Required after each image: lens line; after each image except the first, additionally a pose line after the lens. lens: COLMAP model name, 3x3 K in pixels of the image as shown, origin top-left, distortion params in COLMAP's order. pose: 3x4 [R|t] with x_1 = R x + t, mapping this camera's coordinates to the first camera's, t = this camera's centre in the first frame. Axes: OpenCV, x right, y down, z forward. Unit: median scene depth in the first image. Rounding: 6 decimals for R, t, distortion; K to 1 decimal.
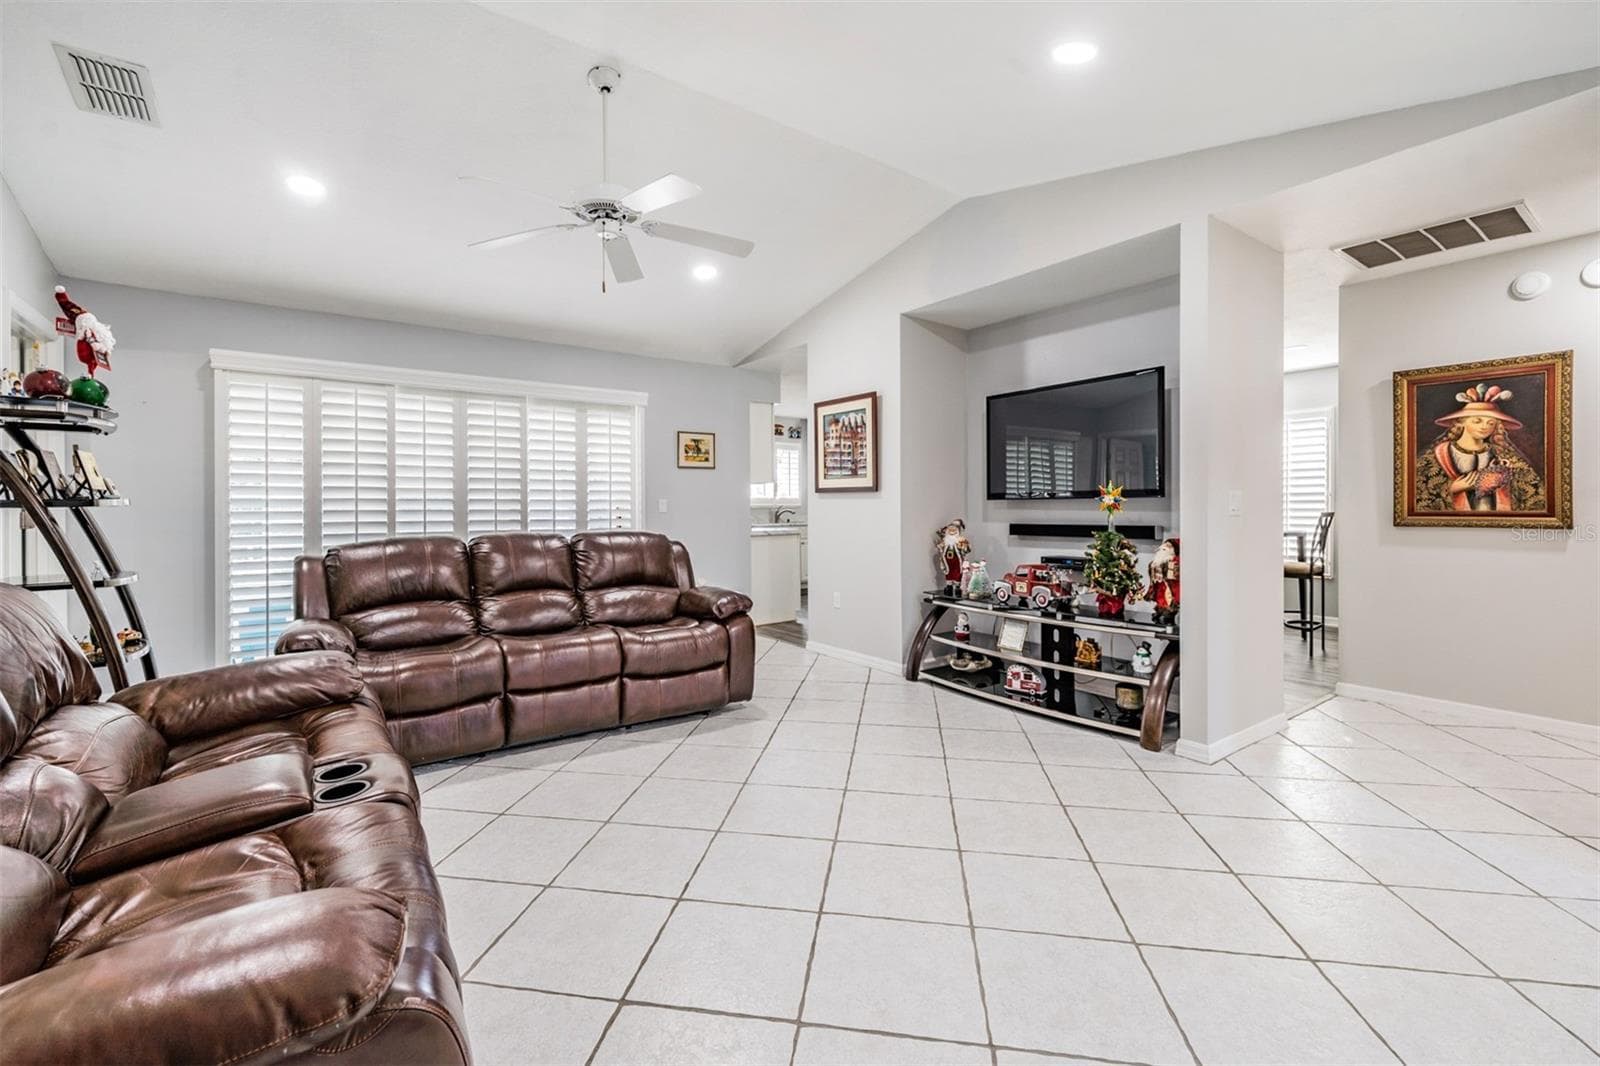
lens RADIAL K [[667.4, 0, 798.8], [0, 667.4, 502.0], [0, 0, 1]] dist [-0.000508, 0.000013]
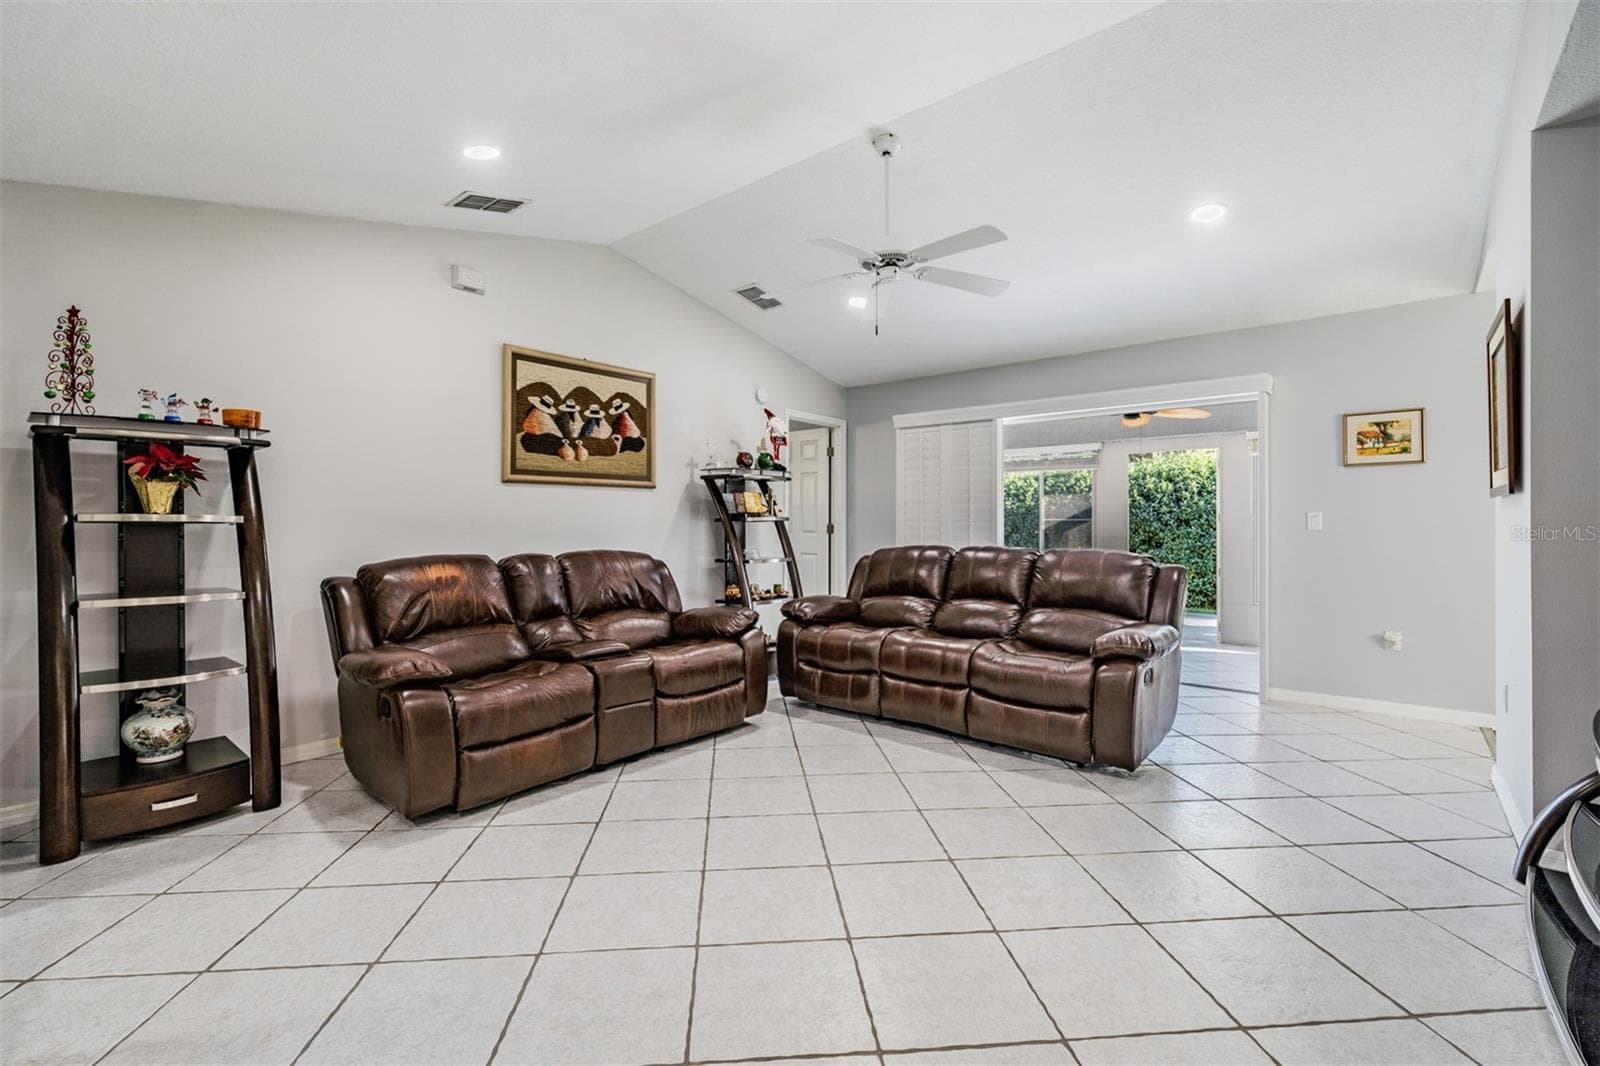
lens RADIAL K [[702.6, 0, 793.3], [0, 702.6, 515.8], [0, 0, 1]] dist [-0.000164, 0.000164]
pose [[0.239152, -0.008916, -0.970941, 0.674347], [0.004026, 0.999958, -0.008191, 0.005982], [0.970974, -0.001950, 0.239178, 0.457920]]
